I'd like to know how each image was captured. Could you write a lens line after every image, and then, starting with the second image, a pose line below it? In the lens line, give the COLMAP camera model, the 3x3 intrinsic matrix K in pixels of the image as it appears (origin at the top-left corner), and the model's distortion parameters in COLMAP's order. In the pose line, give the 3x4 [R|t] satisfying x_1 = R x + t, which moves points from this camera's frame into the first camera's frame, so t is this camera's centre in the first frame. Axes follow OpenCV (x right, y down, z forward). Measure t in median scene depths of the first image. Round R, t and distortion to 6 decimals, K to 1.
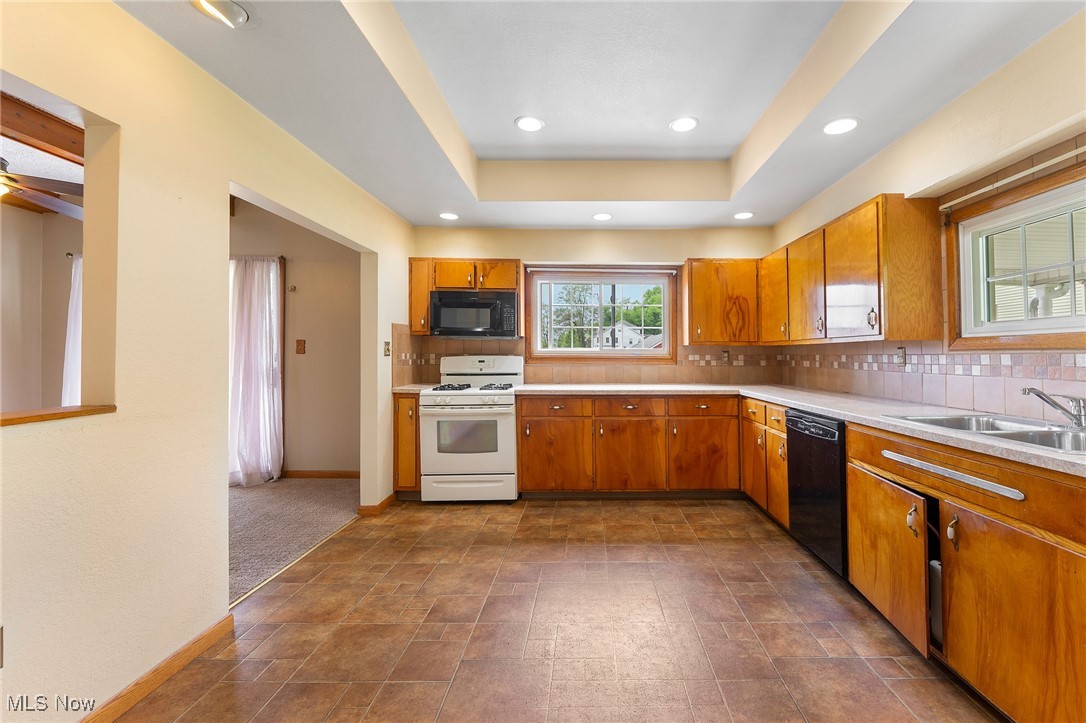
lens RADIAL K [[452.1, 0, 584.6], [0, 452.1, 343.5], [0, 0, 1]] dist [0.000071, -0.000099]
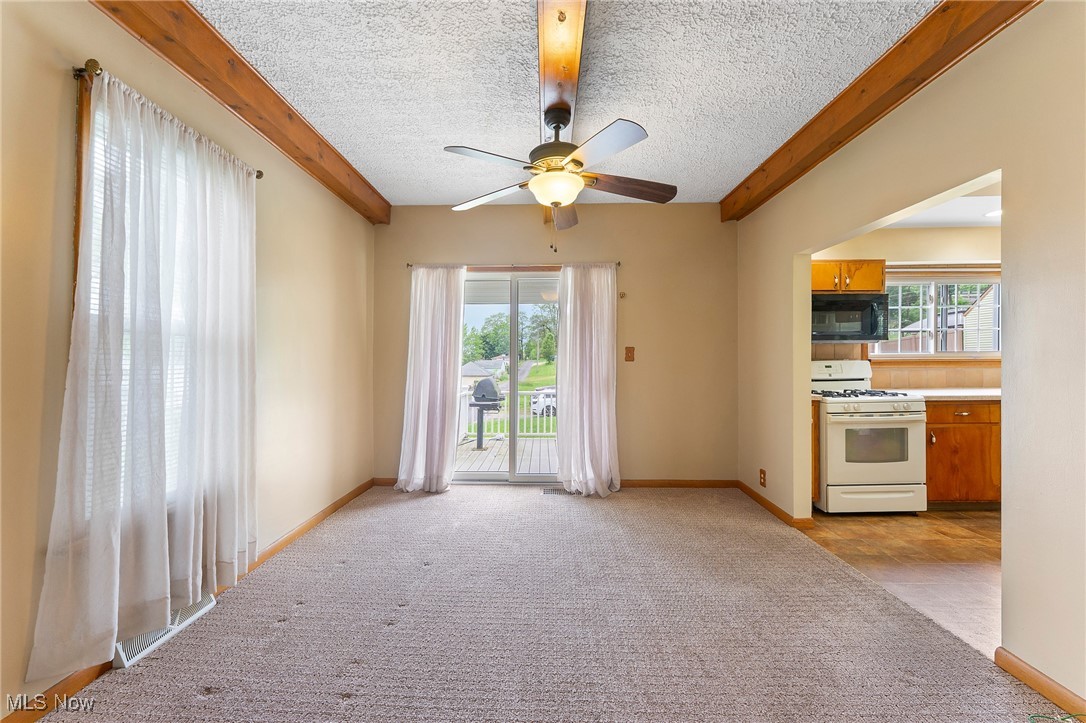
lens RADIAL K [[436.7, 0, 544.1], [0, 436.7, 353.3], [0, 0, 1]] dist [-0.000372, 0.000060]
pose [[0.999526, -0.012733, -0.028042, -0.931151], [0.012967, 0.999883, 0.008158, -0.005334], [0.027935, -0.008518, 0.999573, 0.058860]]
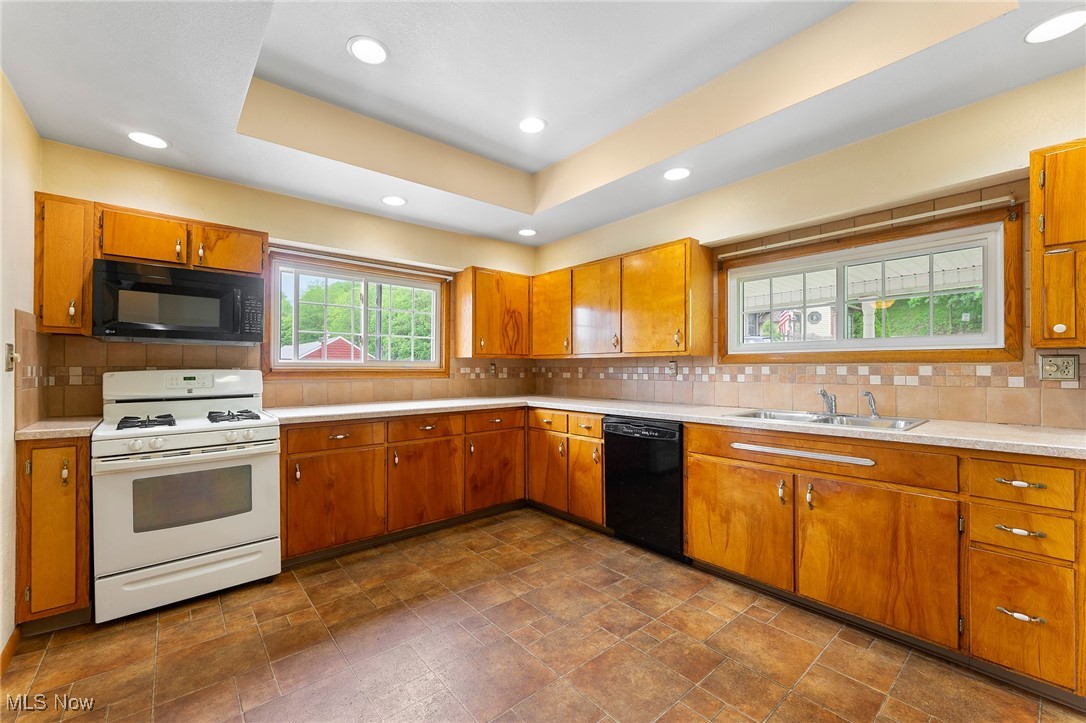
lens RADIAL K [[443.6, 0, 537.0], [0, 443.6, 362.0], [0, 0, 1]] dist [-0.000759, -0.000255]
pose [[0.768731, 0.005101, 0.639552, -0.290252], [-0.013231, 0.999881, 0.007929, 0.004574], [-0.639435, -0.014557, 0.768707, 0.215577]]
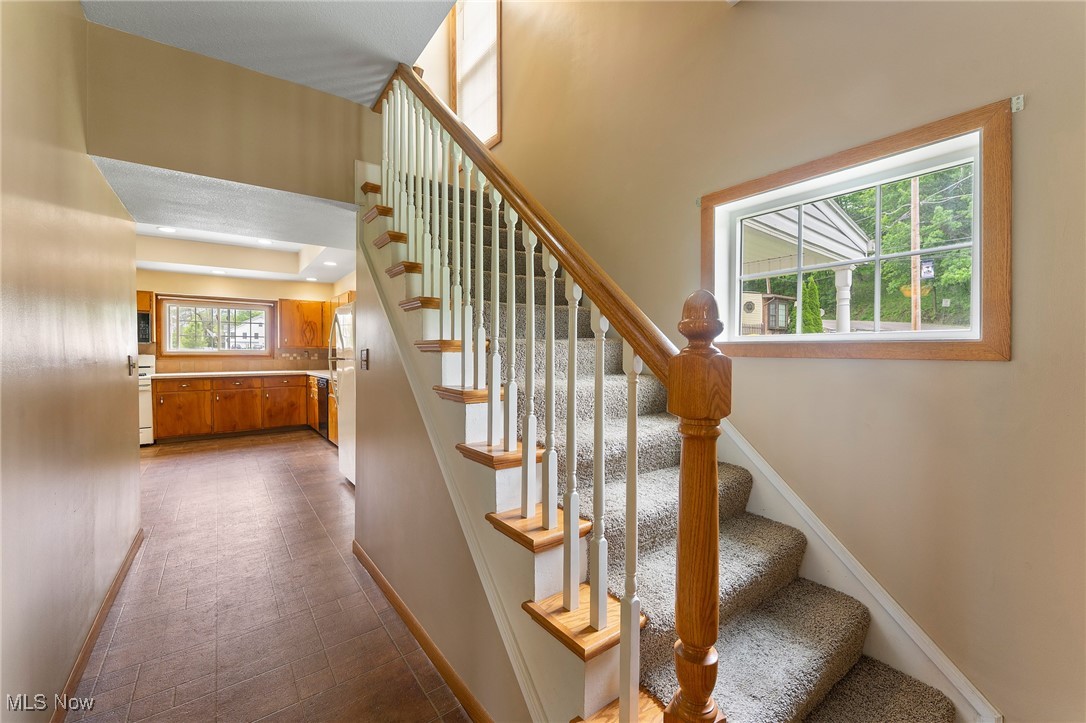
lens RADIAL K [[442.2, 0, 538.3], [0, 442.2, 350.2], [0, 0, 1]] dist [-0.001080, -0.000102]
pose [[0.805506, -0.000371, 0.592587, 0.024371], [-0.011656, 0.999796, 0.016469, -0.031650], [-0.592473, -0.020173, 0.805338, -1.098985]]
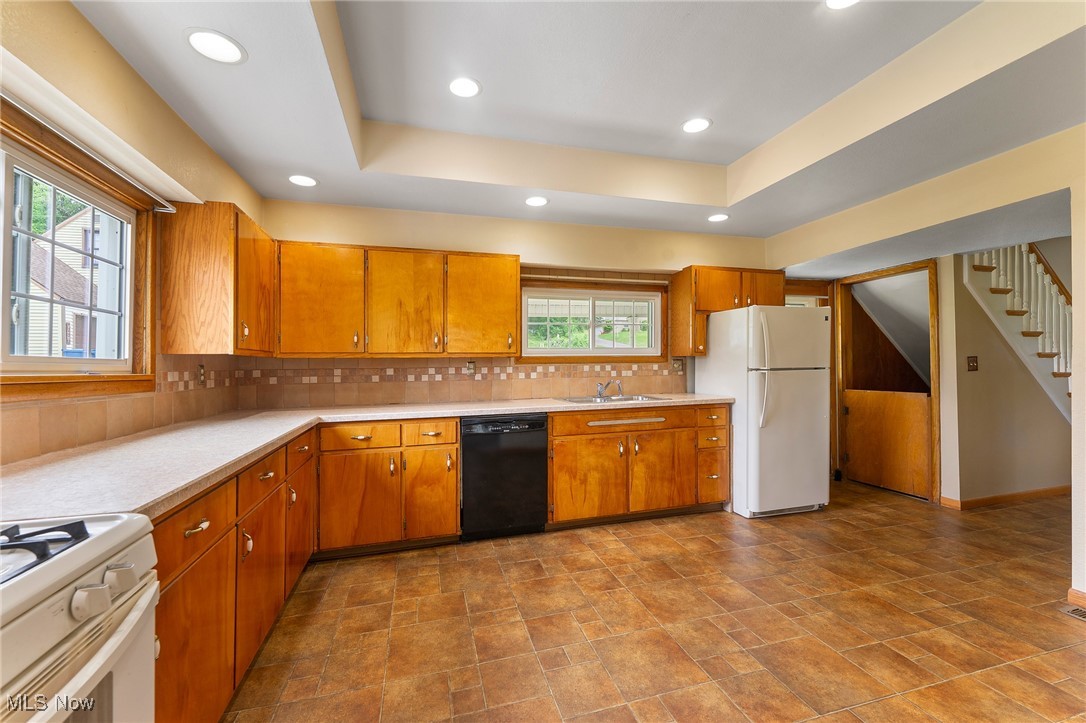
lens RADIAL K [[436.4, 0, 544.8], [0, 436.4, 363.4], [0, 0, 1]] dist [-0.000543, -0.000079]
pose [[-0.275583, 0.007203, 0.961250, -0.459873], [-0.011715, 0.999872, -0.010851, 0.018514], [-0.961206, -0.014252, -0.275463, 0.858462]]
